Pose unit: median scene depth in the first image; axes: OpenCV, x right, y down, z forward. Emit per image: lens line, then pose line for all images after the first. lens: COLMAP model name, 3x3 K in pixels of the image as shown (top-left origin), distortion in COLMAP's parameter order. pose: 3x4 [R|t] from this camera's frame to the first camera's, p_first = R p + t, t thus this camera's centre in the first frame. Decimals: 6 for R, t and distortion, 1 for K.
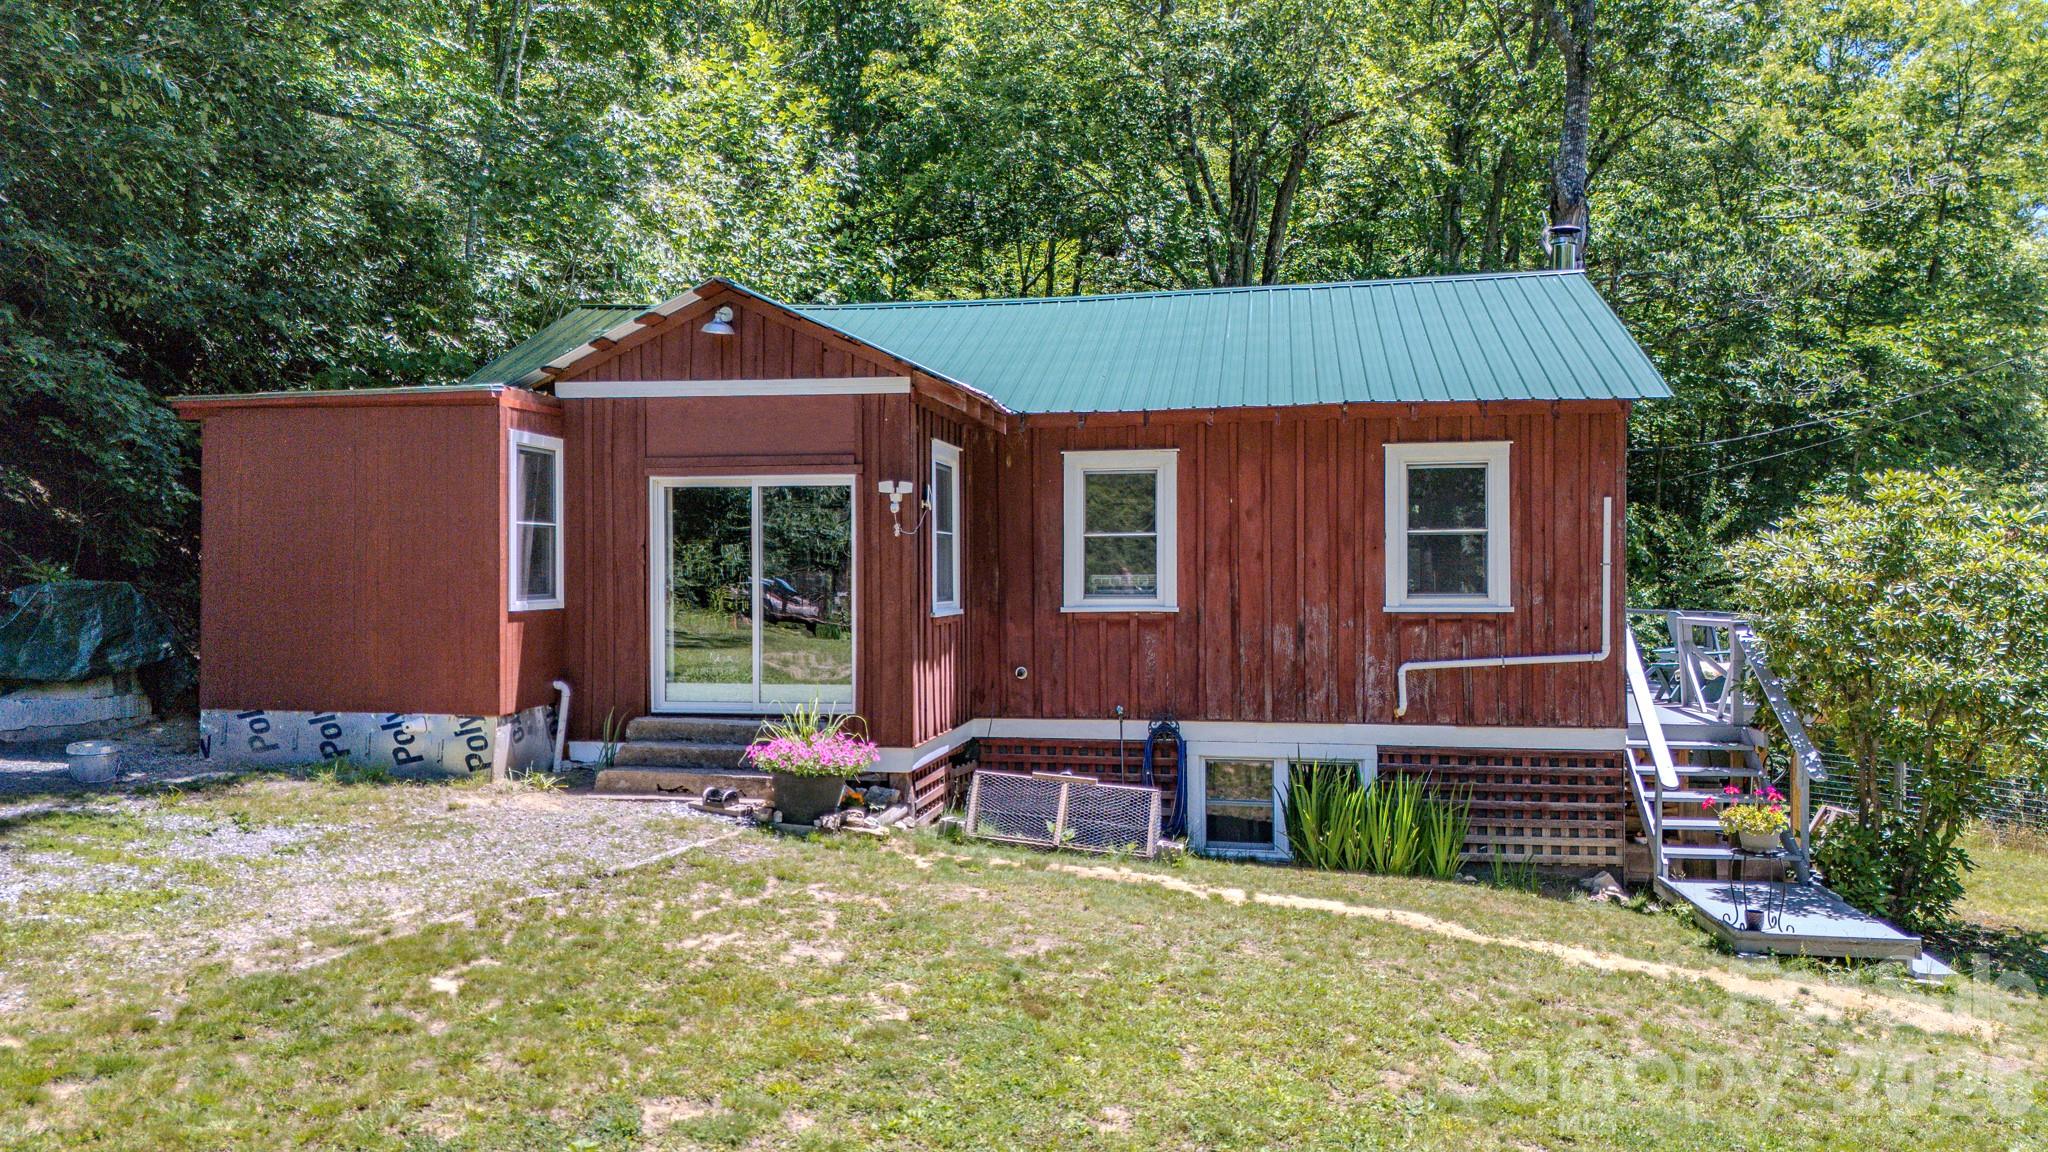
lens RADIAL K [[1465.8, 0, 982.0], [0, 1465.8, 569.9], [0, 0, 1]] dist [0.135456, -0.152331]
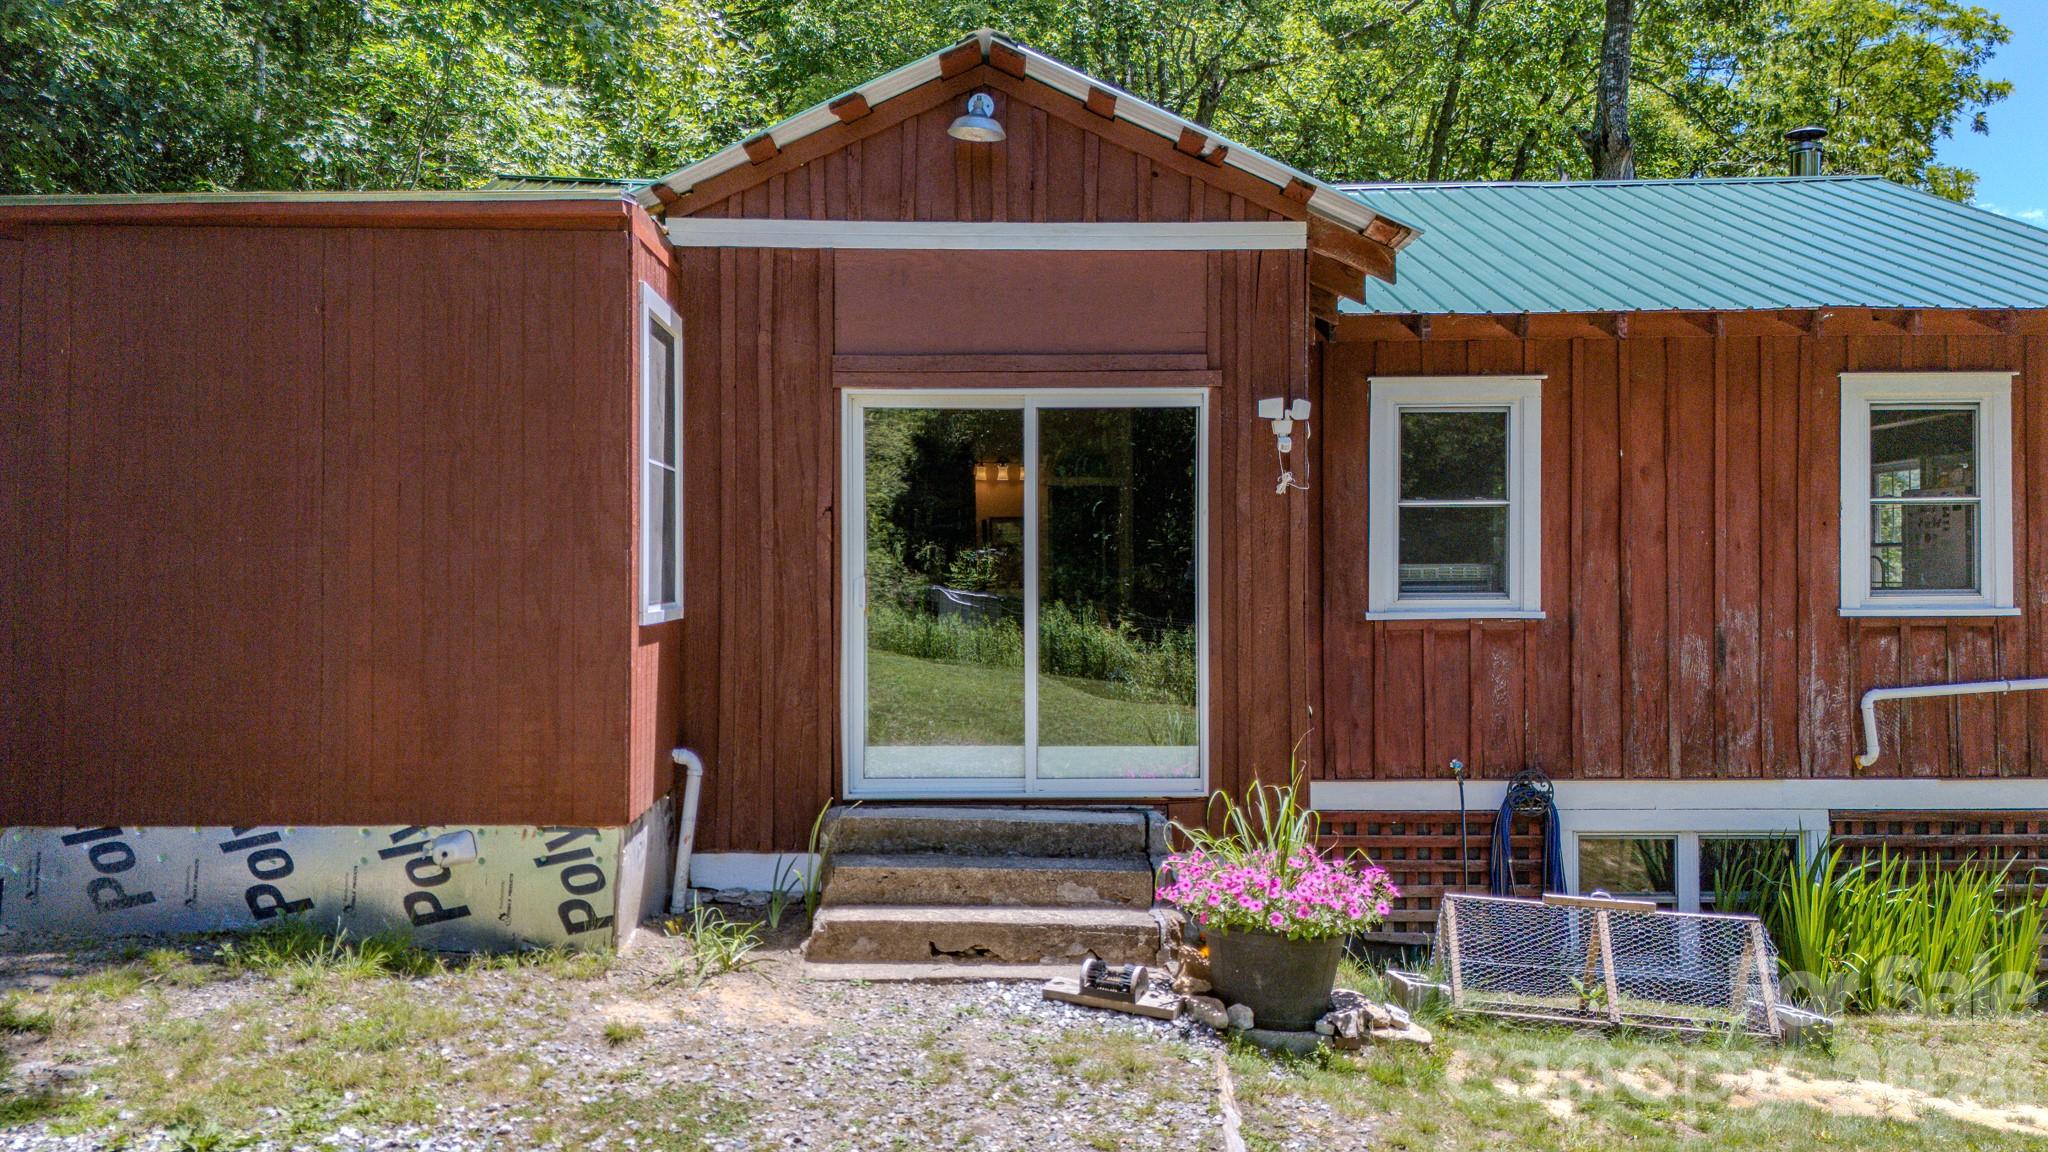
lens RADIAL K [[1465.8, 0, 982.0], [0, 1465.8, 569.9], [0, 0, 1]] dist [0.135456, -0.152331]
pose [[0.979655, -0.000368, 0.200690, -0.264963], [0.001028, 0.999994, -0.003183, 0.008641], [-0.200688, 0.003324, 0.979650, 0.398501]]
